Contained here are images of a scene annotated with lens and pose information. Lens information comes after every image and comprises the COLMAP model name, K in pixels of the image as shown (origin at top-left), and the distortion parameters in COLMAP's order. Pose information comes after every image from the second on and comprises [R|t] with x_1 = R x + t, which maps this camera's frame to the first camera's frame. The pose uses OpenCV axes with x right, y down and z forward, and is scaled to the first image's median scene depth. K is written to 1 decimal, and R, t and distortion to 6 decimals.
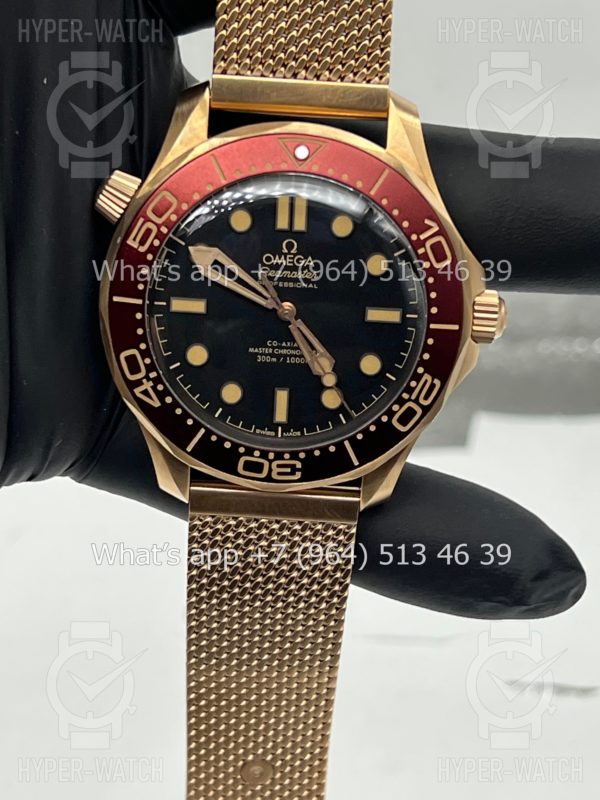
lens RADIAL K [[1804.2, 0, 268.2], [0, 1804.2, 401.6], [0, 0, 1]] dist [0.175299, 0.000000]
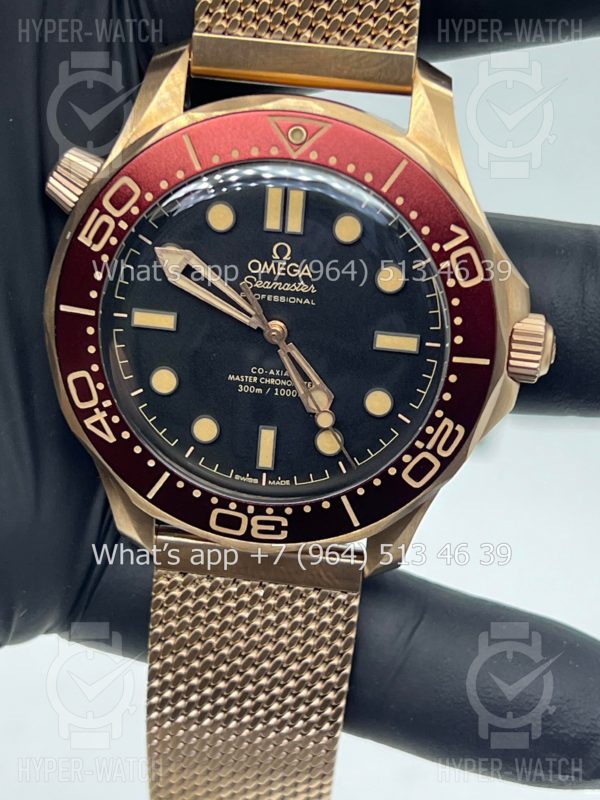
lens RADIAL K [[1804.2, 0, 296.4], [0, 1804.2, 396.3], [0, 0, 1]] dist [0.175299, 0.000000]
pose [[0.996165, 0.046359, -0.074202, 0.080189], [-0.044026, 0.998493, 0.032772, -0.048203], [0.075609, -0.029379, 0.996705, 0.201770]]
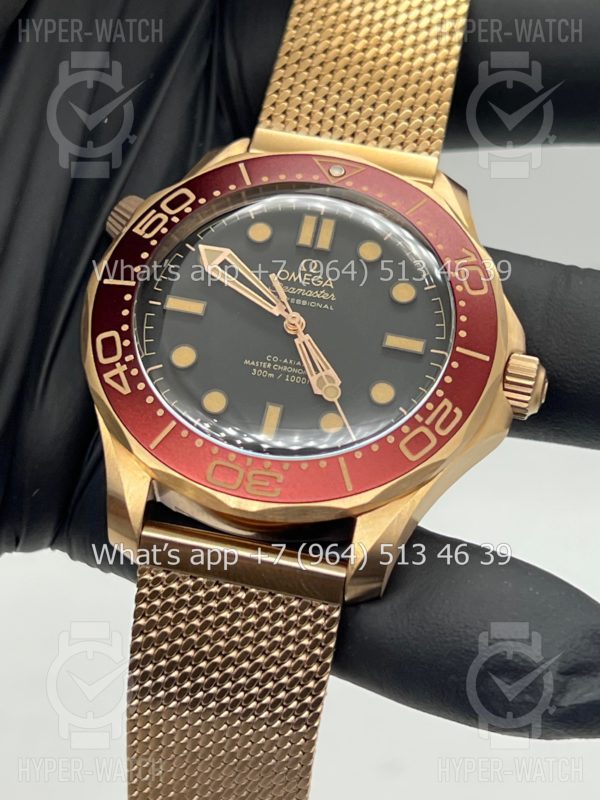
lens RADIAL K [[1804.2, 0, 275.8], [0, 1804.2, 389.0], [0, 0, 1]] dist [0.175299, 0.000000]
pose [[0.986499, 0.126782, -0.103661, 0.095805], [-0.163750, 0.754800, -0.635188, 0.529962], [-0.002287, 0.643587, 0.765370, 0.351622]]
